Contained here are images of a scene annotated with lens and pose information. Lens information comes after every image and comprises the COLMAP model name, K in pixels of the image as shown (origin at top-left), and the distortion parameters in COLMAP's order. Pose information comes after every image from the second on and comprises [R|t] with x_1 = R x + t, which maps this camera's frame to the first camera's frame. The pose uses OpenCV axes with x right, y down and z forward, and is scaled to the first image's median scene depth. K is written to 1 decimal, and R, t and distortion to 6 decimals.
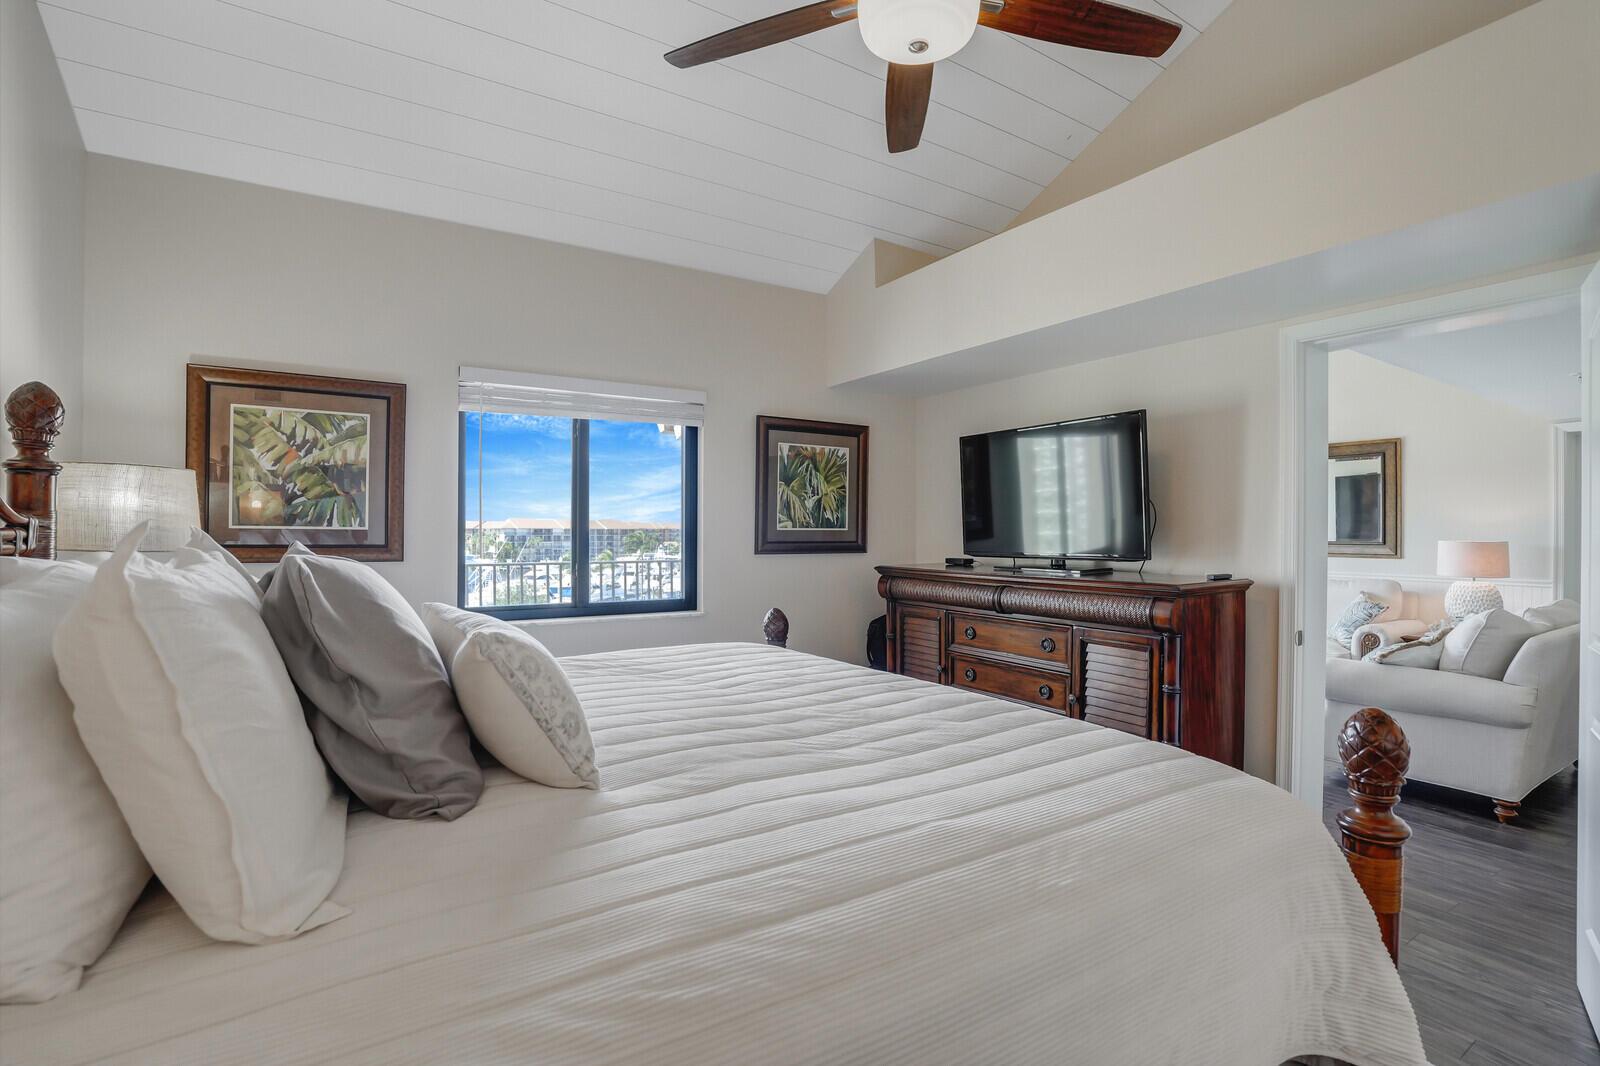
lens RADIAL K [[744.7, 0, 784.5], [0, 744.7, 537.9], [0, 0, 1]] dist [-0.043329, 0.011442]
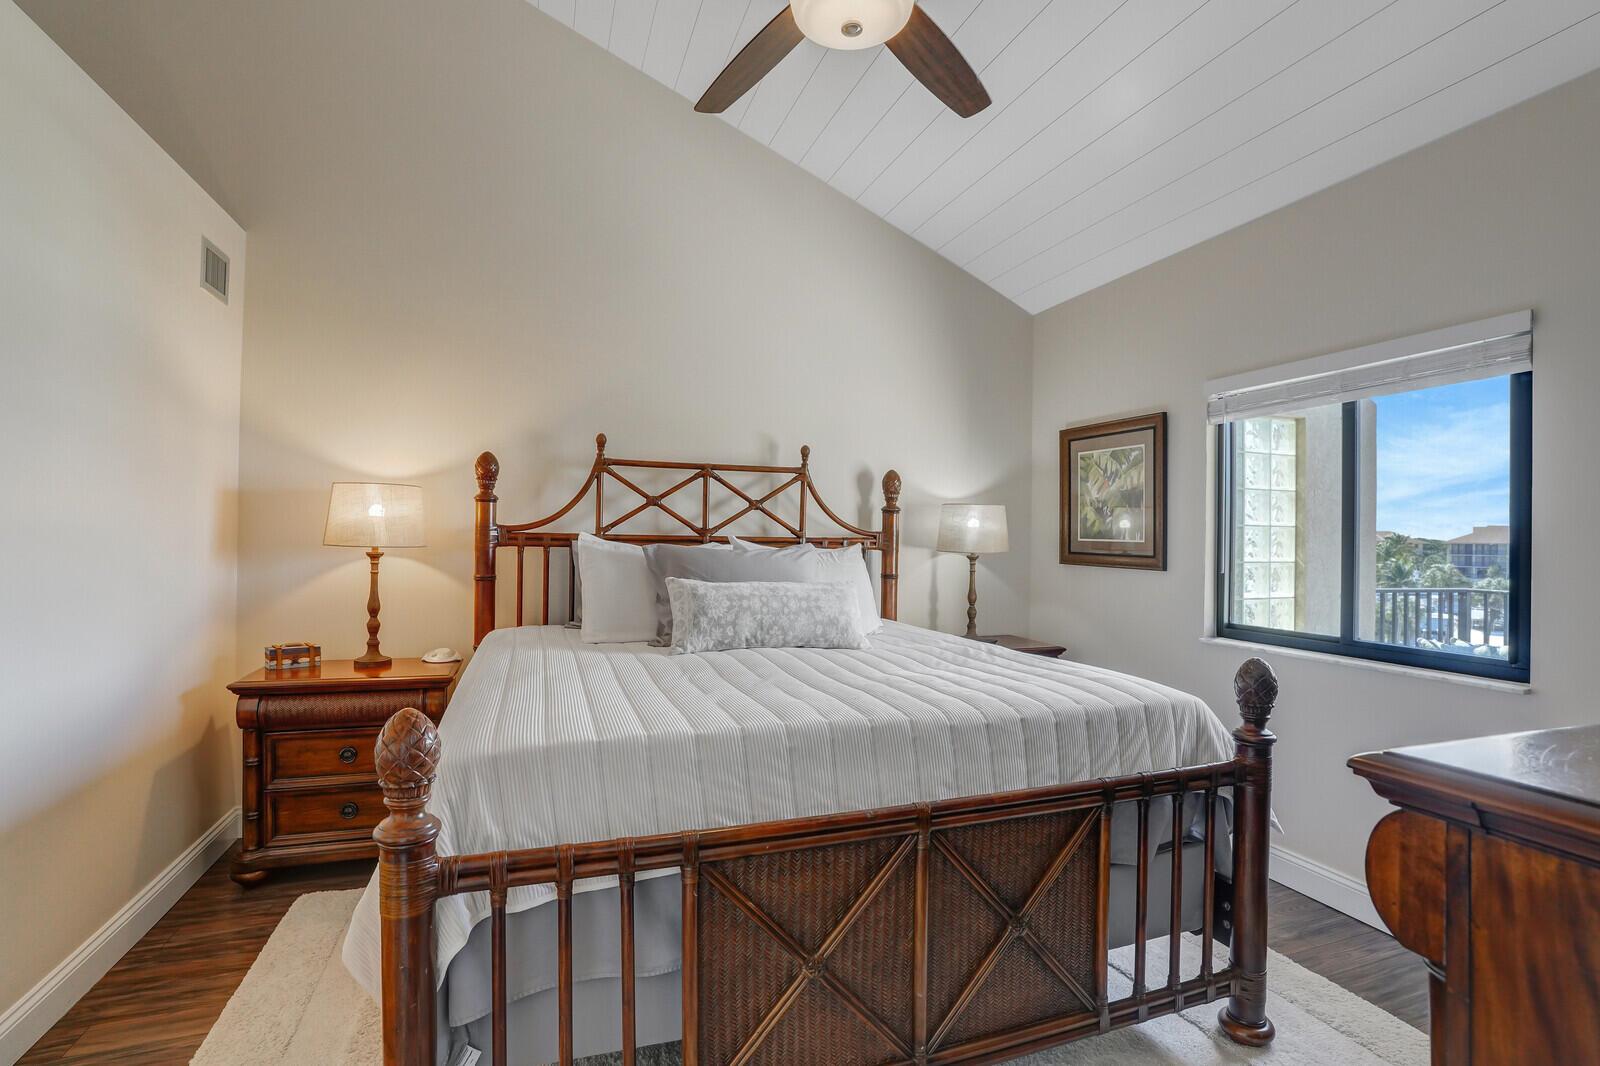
lens RADIAL K [[744.7, 0, 812.9], [0, 744.7, 533.4], [0, 0, 1]] dist [-0.043329, 0.011442]
pose [[-0.185585, -0.009107, -0.982586, 0.567222], [-0.025497, 0.999665, -0.004450, -0.005270], [0.982297, 0.024228, -0.185755, 0.572903]]
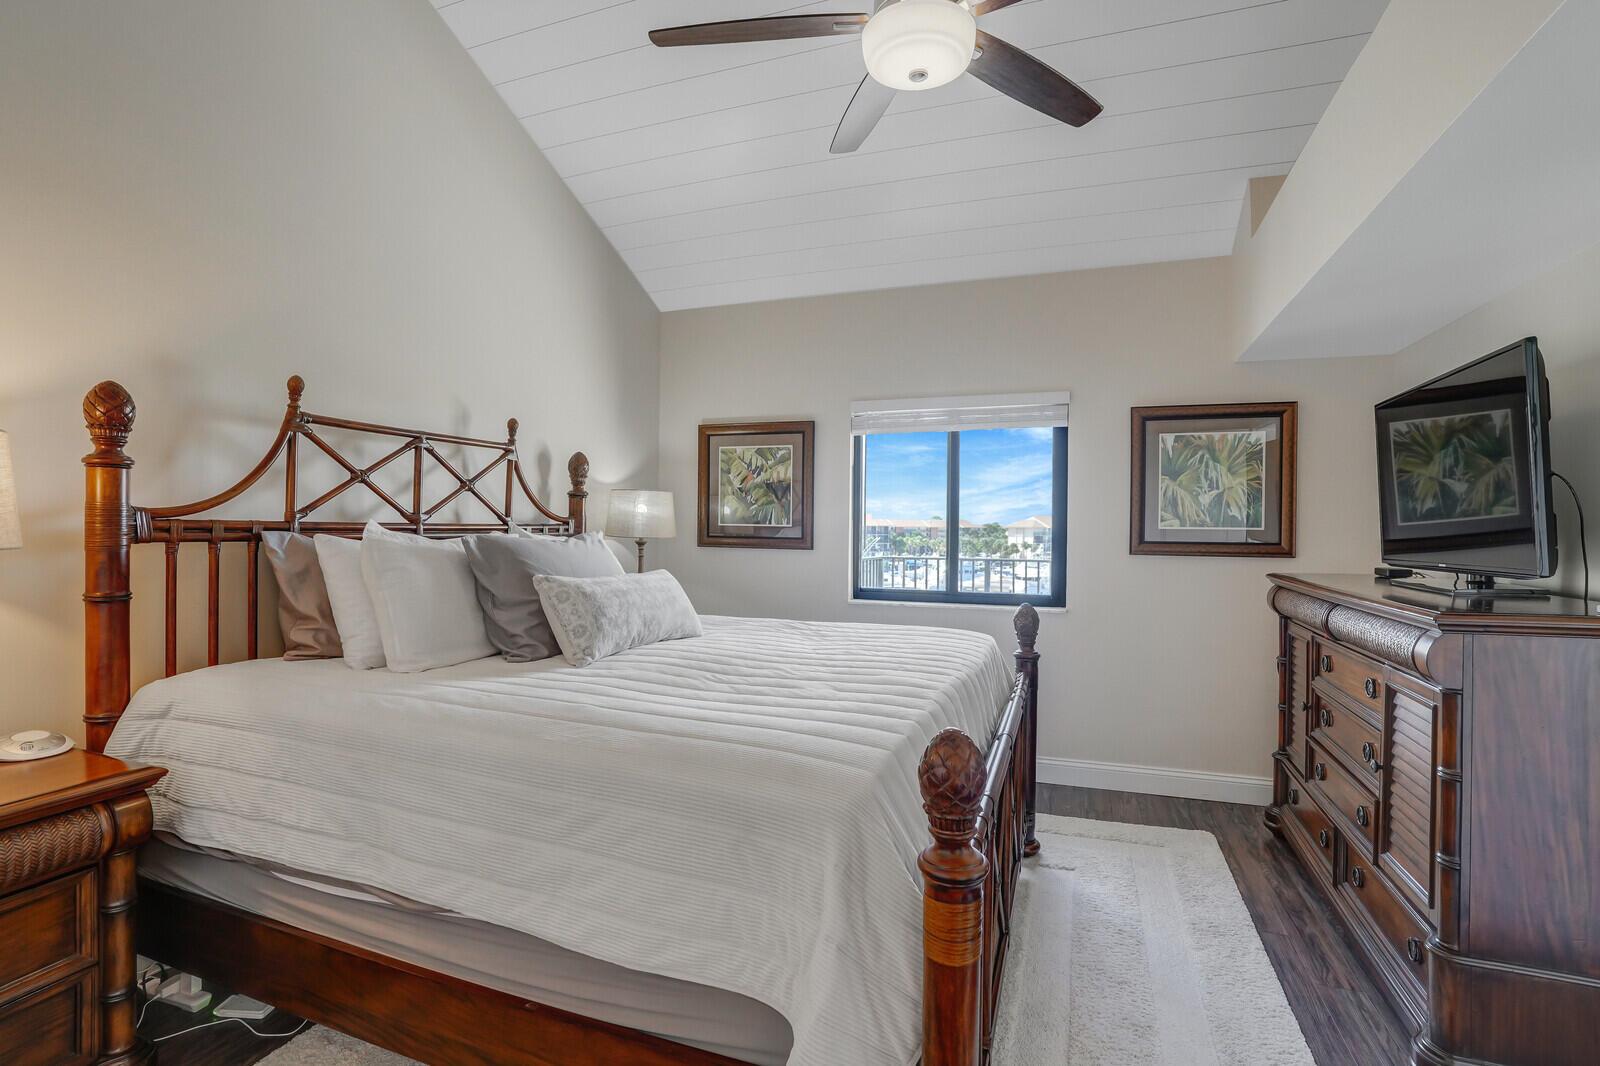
lens RADIAL K [[744.7, 0, 787.0], [0, 744.7, 531.9], [0, 0, 1]] dist [-0.043329, 0.011442]
pose [[0.611950, 0.008418, -0.790852, 0.465398], [-0.015670, 0.999876, -0.001482, 0.001416], [0.790741, 0.013299, 0.612006, 0.091883]]
